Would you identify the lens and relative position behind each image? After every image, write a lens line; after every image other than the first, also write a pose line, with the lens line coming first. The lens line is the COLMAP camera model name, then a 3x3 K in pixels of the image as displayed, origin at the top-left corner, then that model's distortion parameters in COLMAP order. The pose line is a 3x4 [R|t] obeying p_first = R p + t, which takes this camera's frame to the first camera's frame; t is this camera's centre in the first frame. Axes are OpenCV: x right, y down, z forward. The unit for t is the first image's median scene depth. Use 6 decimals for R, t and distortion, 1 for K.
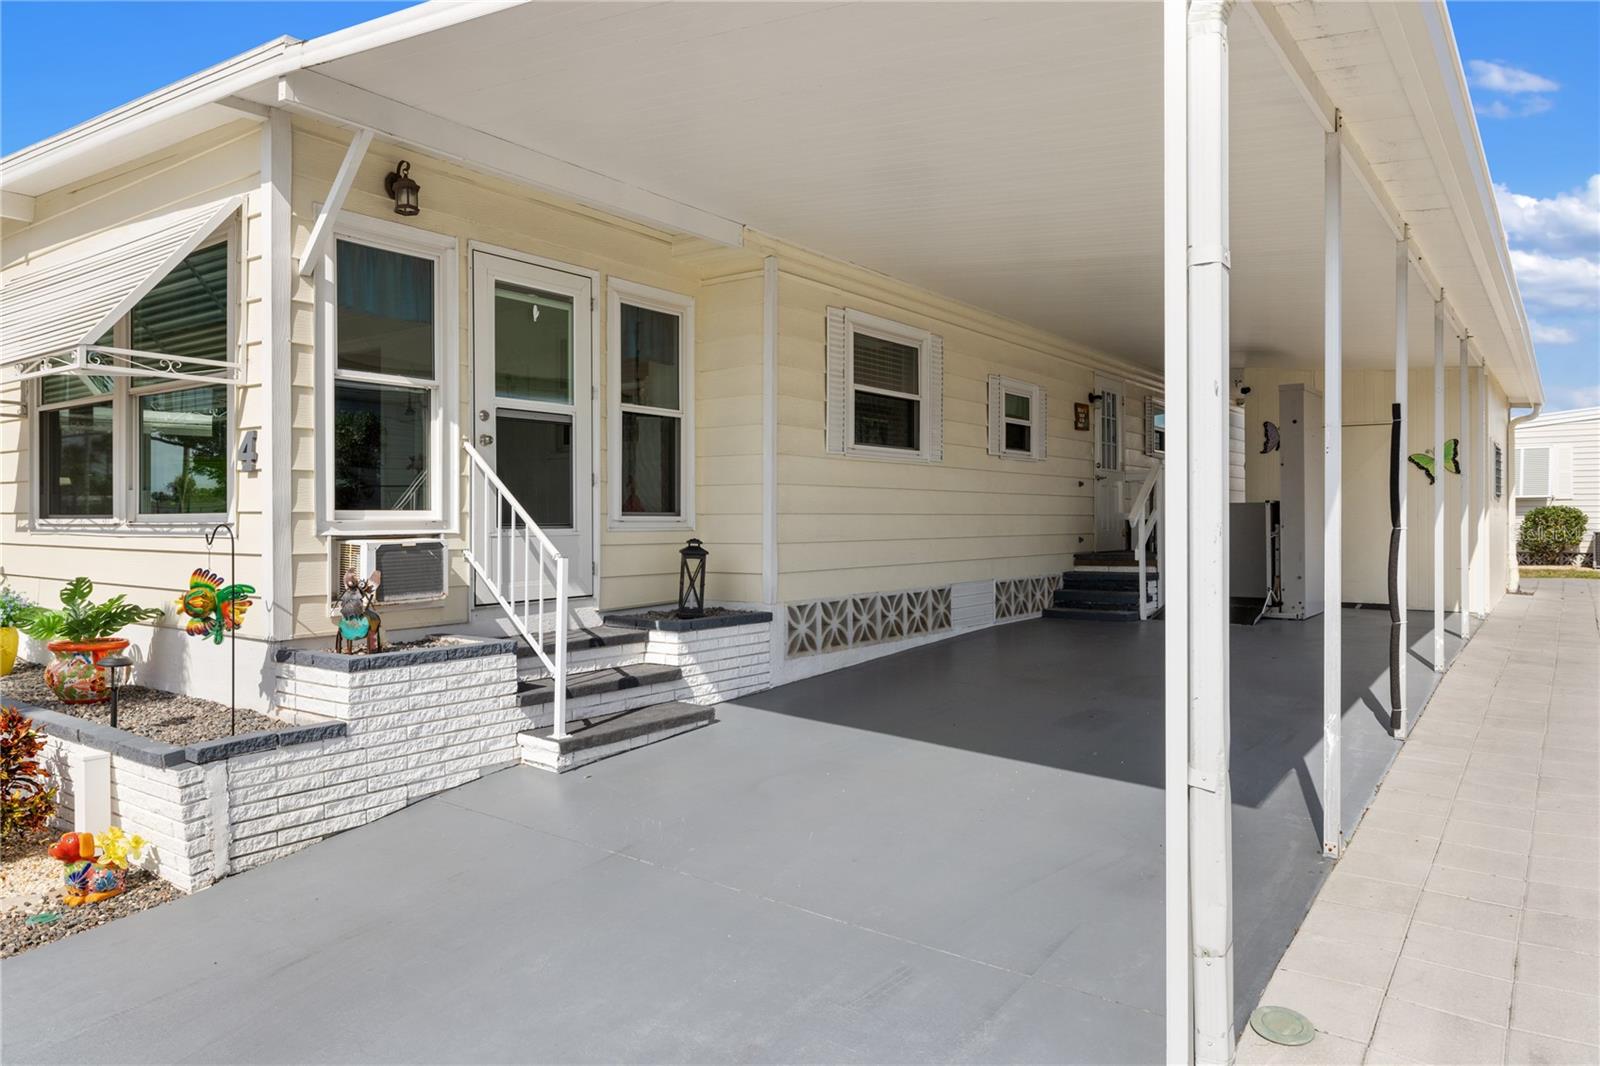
lens RADIAL K [[1055.5, 0, 802.4], [0, 1055.5, 519.8], [0, 0, 1]] dist [0.002349, 0.003933]
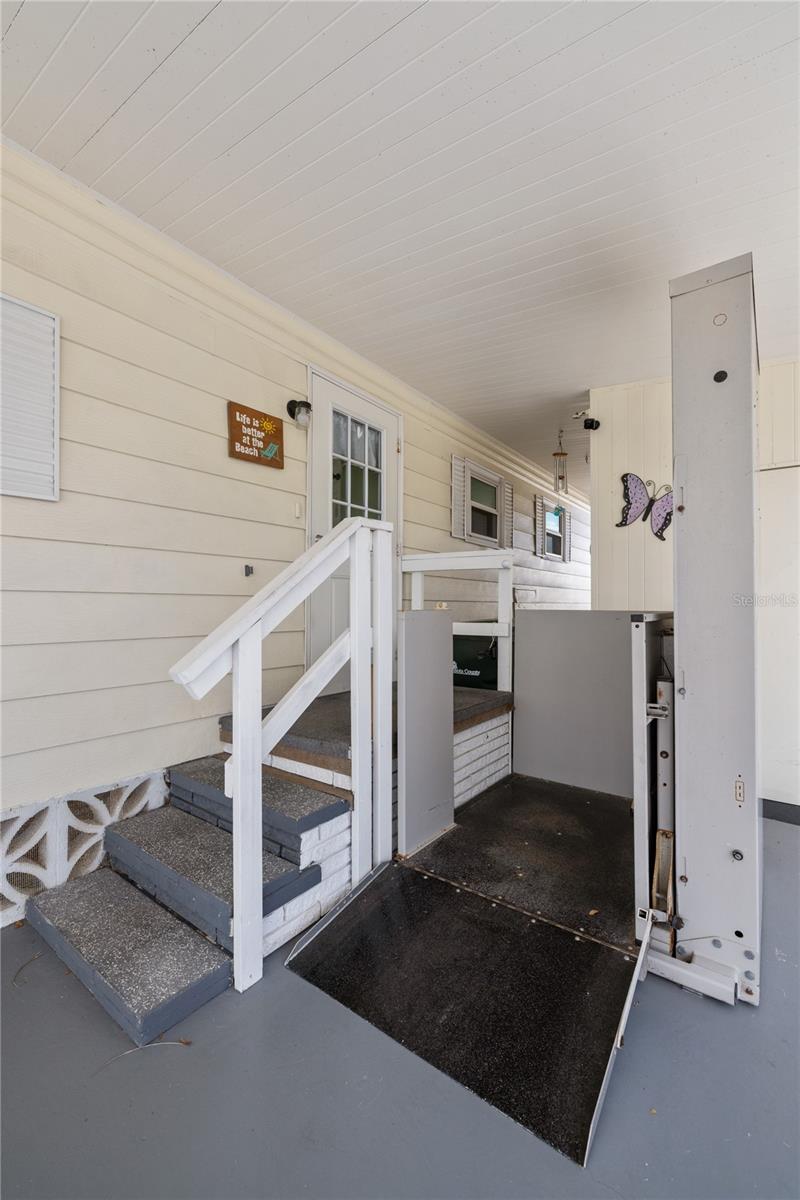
lens RADIAL K [[504.2, 0, 390.7], [0, 504.2, 598.5], [0, 0, 1]] dist [-0.000490, -0.000318]
pose [[0.999882, 0.010316, -0.011362, 0.527990], [-0.010469, 0.999854, -0.013471, -0.029021], [0.011221, 0.013588, 0.999845, 1.216427]]
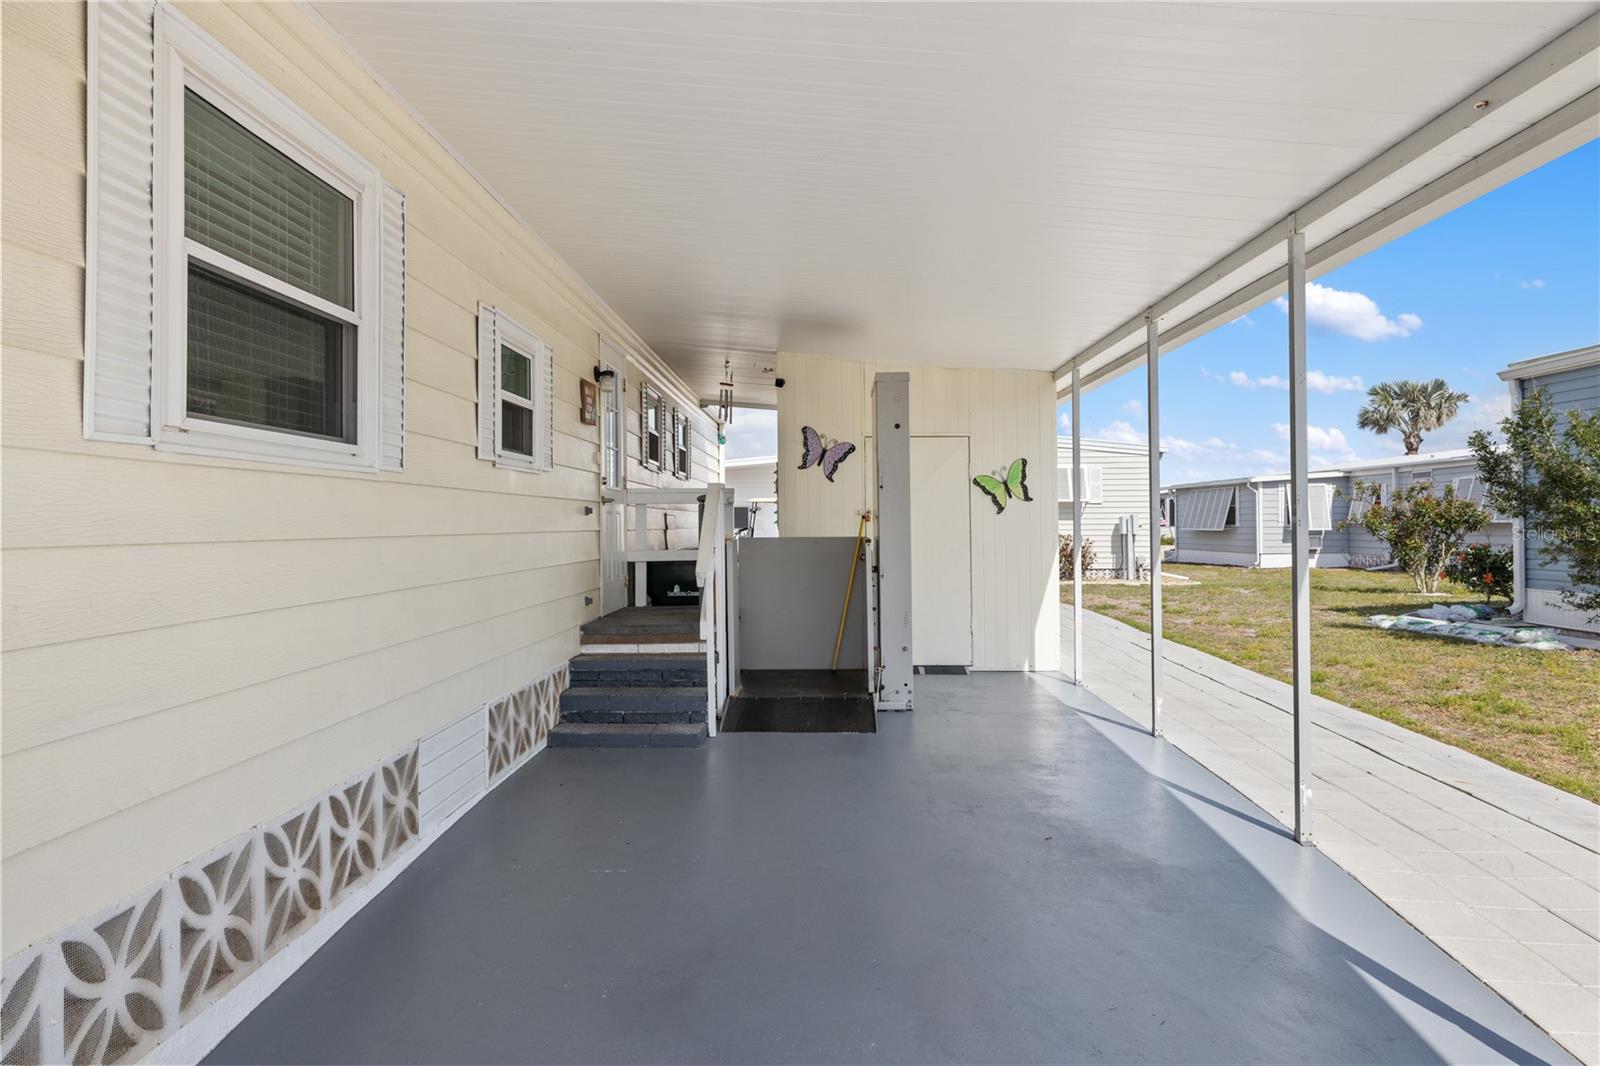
lens RADIAL K [[1055.5, 0, 802.4], [0, 1055.5, 519.8], [0, 0, 1]] dist [0.002349, 0.003933]
pose [[0.818681, -0.000646, 0.574248, 0.018232], [0.004423, 0.999977, -0.005181, -0.039653], [-0.574231, 0.006782, 0.818665, 0.669402]]
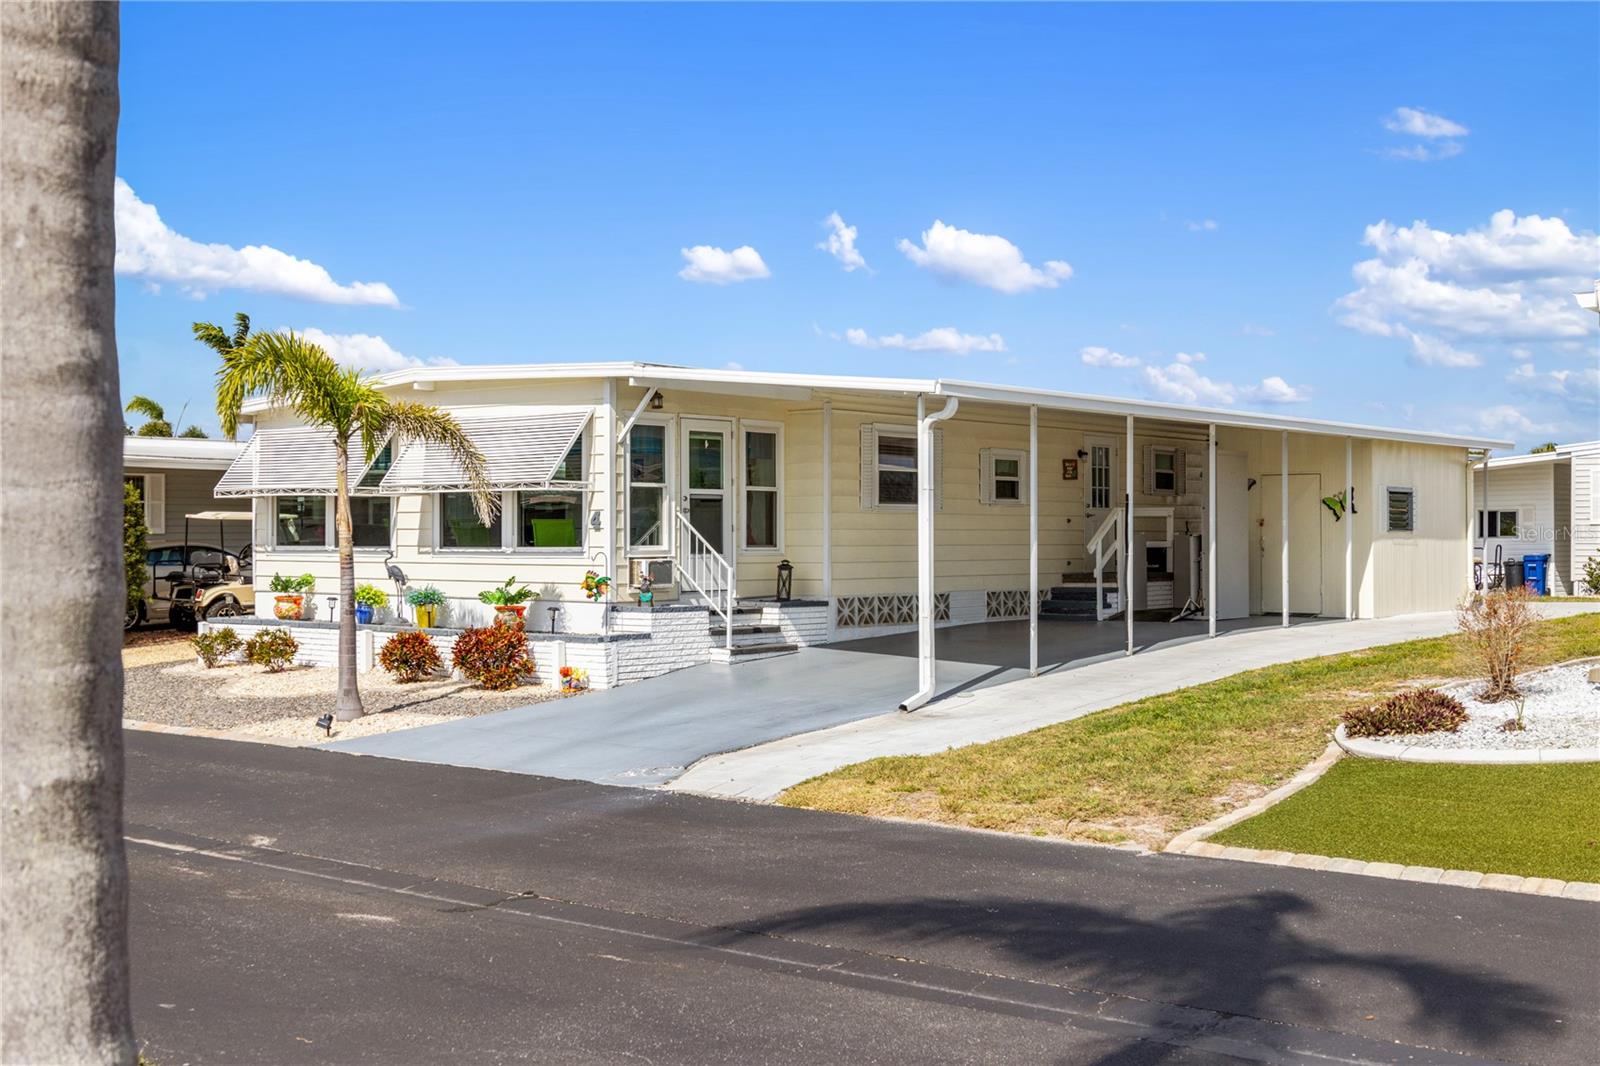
lens RADIAL K [[1904.4, 0, 800.0], [0, 1904.4, 533.0], [0, 0, 1]] dist [0.002882, 0.000126]
pose [[0.998192, -0.000248, -0.060100, 0.115440], [0.000001, 0.999992, -0.004115, -0.014163], [0.060100, 0.004107, 0.998184, -2.188439]]
